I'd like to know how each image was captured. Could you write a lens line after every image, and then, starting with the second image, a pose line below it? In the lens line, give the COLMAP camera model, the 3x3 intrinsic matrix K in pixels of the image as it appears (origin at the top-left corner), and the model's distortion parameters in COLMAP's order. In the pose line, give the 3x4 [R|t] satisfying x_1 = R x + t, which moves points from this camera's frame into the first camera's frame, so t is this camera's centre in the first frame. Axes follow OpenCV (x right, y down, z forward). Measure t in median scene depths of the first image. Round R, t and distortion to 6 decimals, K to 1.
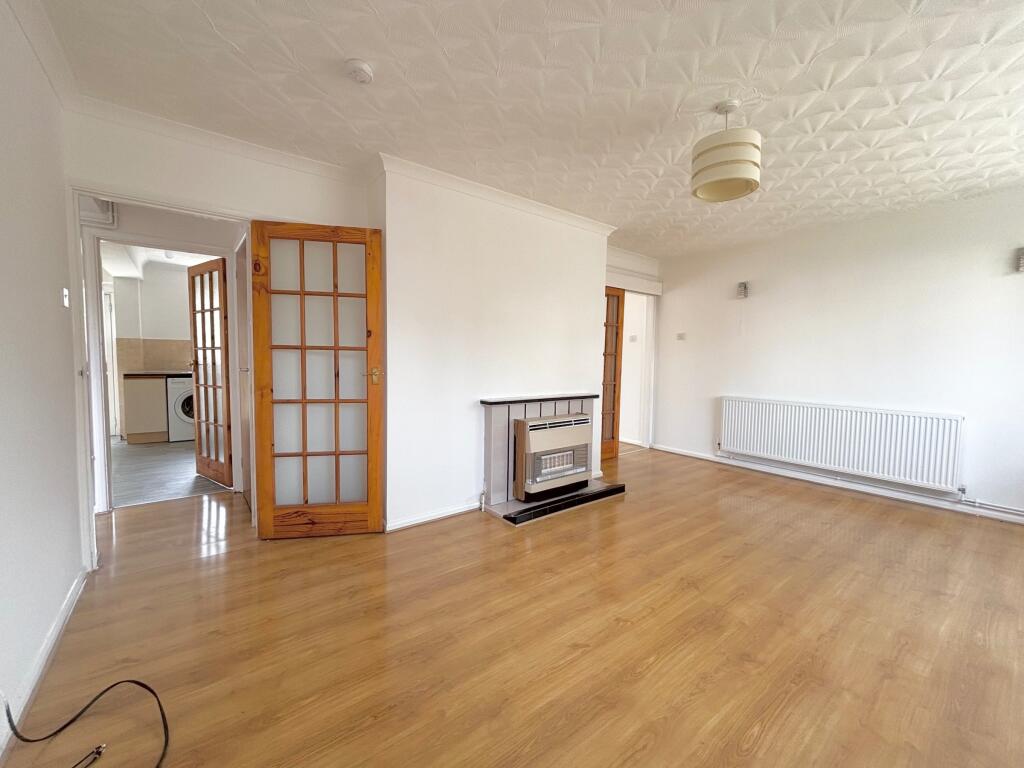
lens RADIAL K [[416.1, 0, 508.2], [0, 416.1, 382.4], [0, 0, 1]] dist [0.001334, 0.000045]
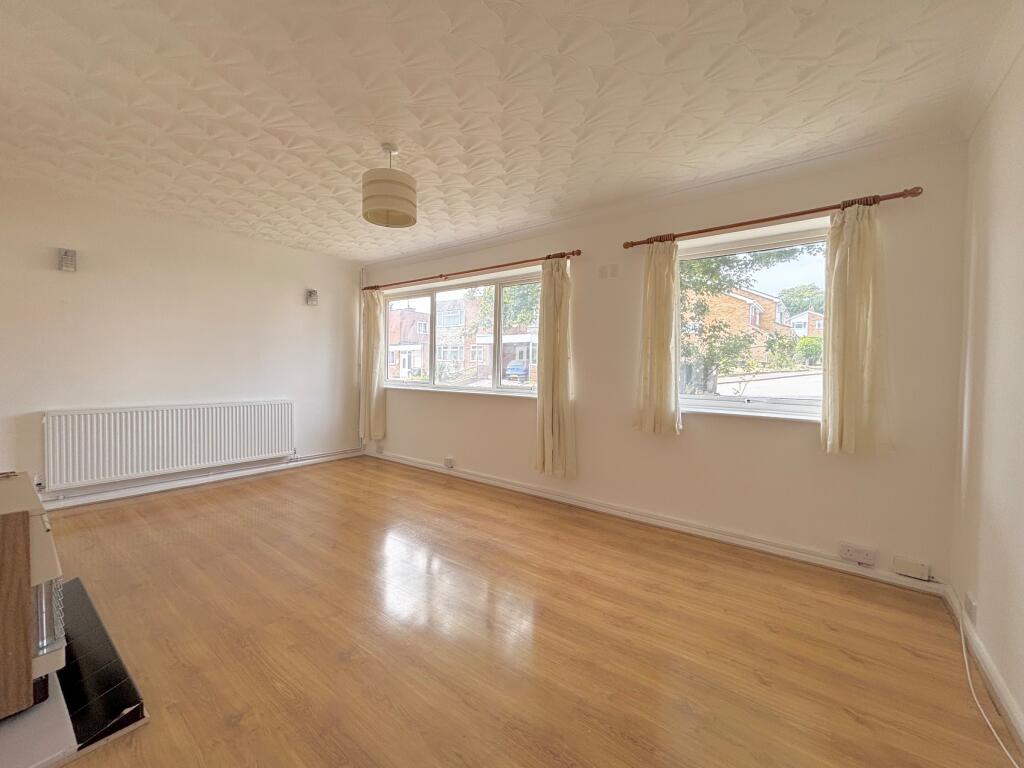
lens RADIAL K [[408.1, 0, 513.8], [0, 408.1, 389.3], [0, 0, 1]] dist [0.000849, 0.000134]
pose [[-0.252820, -0.068481, 0.965087, -0.420876], [0.036517, 0.996106, 0.080249, -0.038734], [-0.966824, 0.055531, -0.249335, 0.579628]]
